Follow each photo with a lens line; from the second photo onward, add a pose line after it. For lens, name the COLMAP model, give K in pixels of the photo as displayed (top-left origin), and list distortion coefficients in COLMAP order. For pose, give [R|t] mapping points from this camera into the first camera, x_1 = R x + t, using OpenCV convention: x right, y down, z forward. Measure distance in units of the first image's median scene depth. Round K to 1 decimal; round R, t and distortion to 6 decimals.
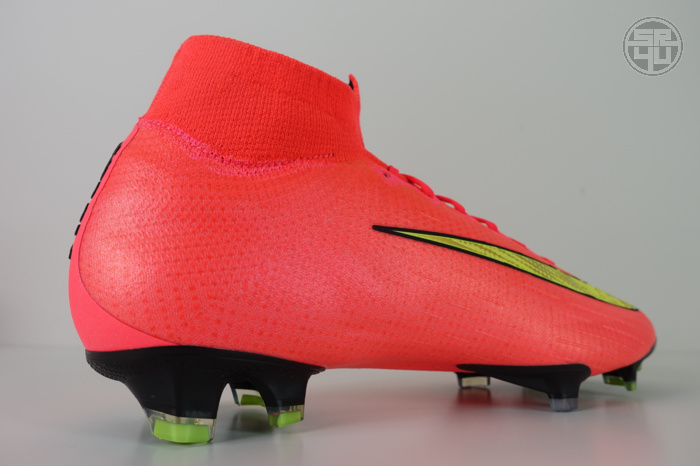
lens RADIAL K [[473.7, 0, 355.6], [0, 473.7, 235.5], [0, 0, 1]] dist [0.015113, -0.019922]
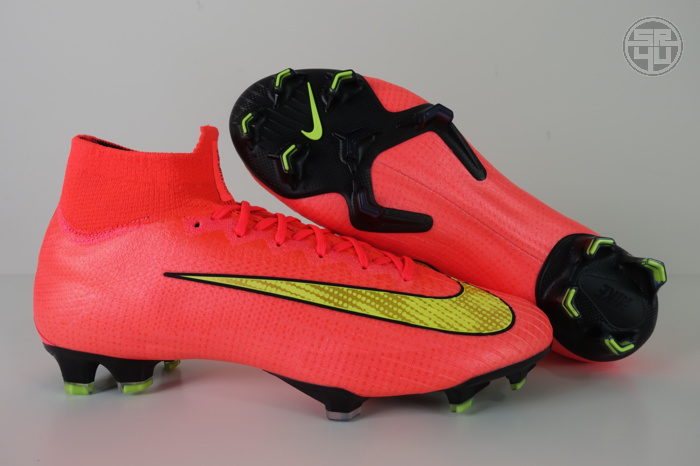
lens RADIAL K [[473.7, 0, 350.3], [0, 473.7, 234.0], [0, 0, 1]] dist [0.015113, -0.019922]
pose [[0.829850, 0.041265, -0.556458, 1.310646], [0.095310, 0.972123, 0.214226, -0.393046], [0.549786, -0.230811, 0.802784, 0.218100]]
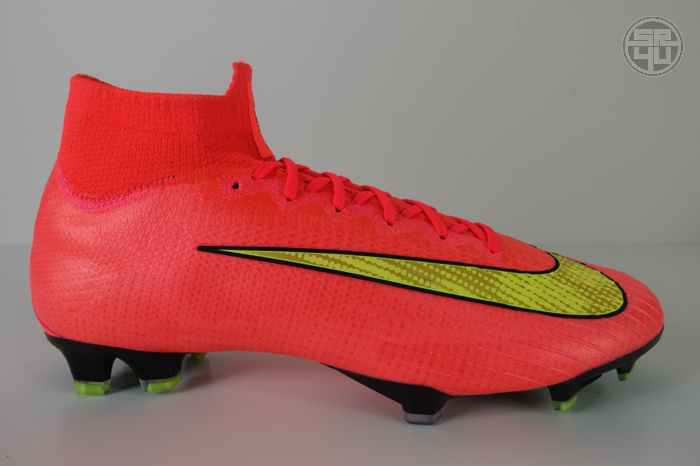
lens RADIAL K [[473.7, 0, 349.7], [0, 473.7, 232.2], [0, 0, 1]] dist [0.015113, -0.019922]
pose [[0.846150, 0.066421, -0.528790, 0.957735], [0.097829, 0.955986, 0.276624, -0.337197], [0.523889, -0.285796, 0.802409, 0.319431]]
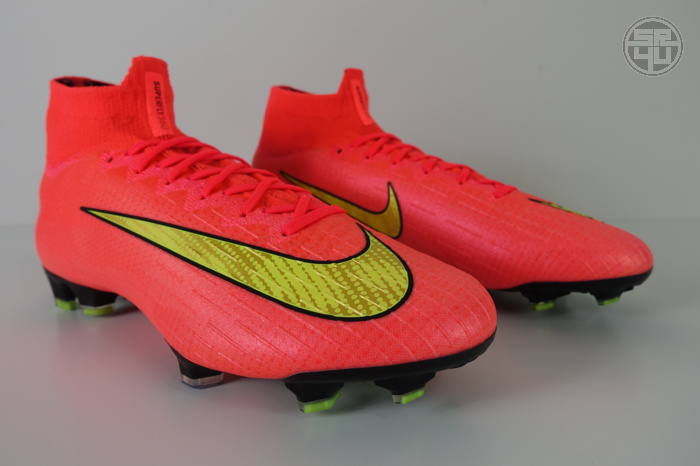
lens RADIAL K [[473.7, 0, 350.3], [0, 473.7, 227.4], [0, 0, 1]] dist [0.015113, -0.019922]
pose [[0.450704, 0.152197, -0.879603, 1.740216], [0.156468, 0.956635, 0.245699, -0.192590], [0.878853, -0.248368, 0.407345, 1.160490]]
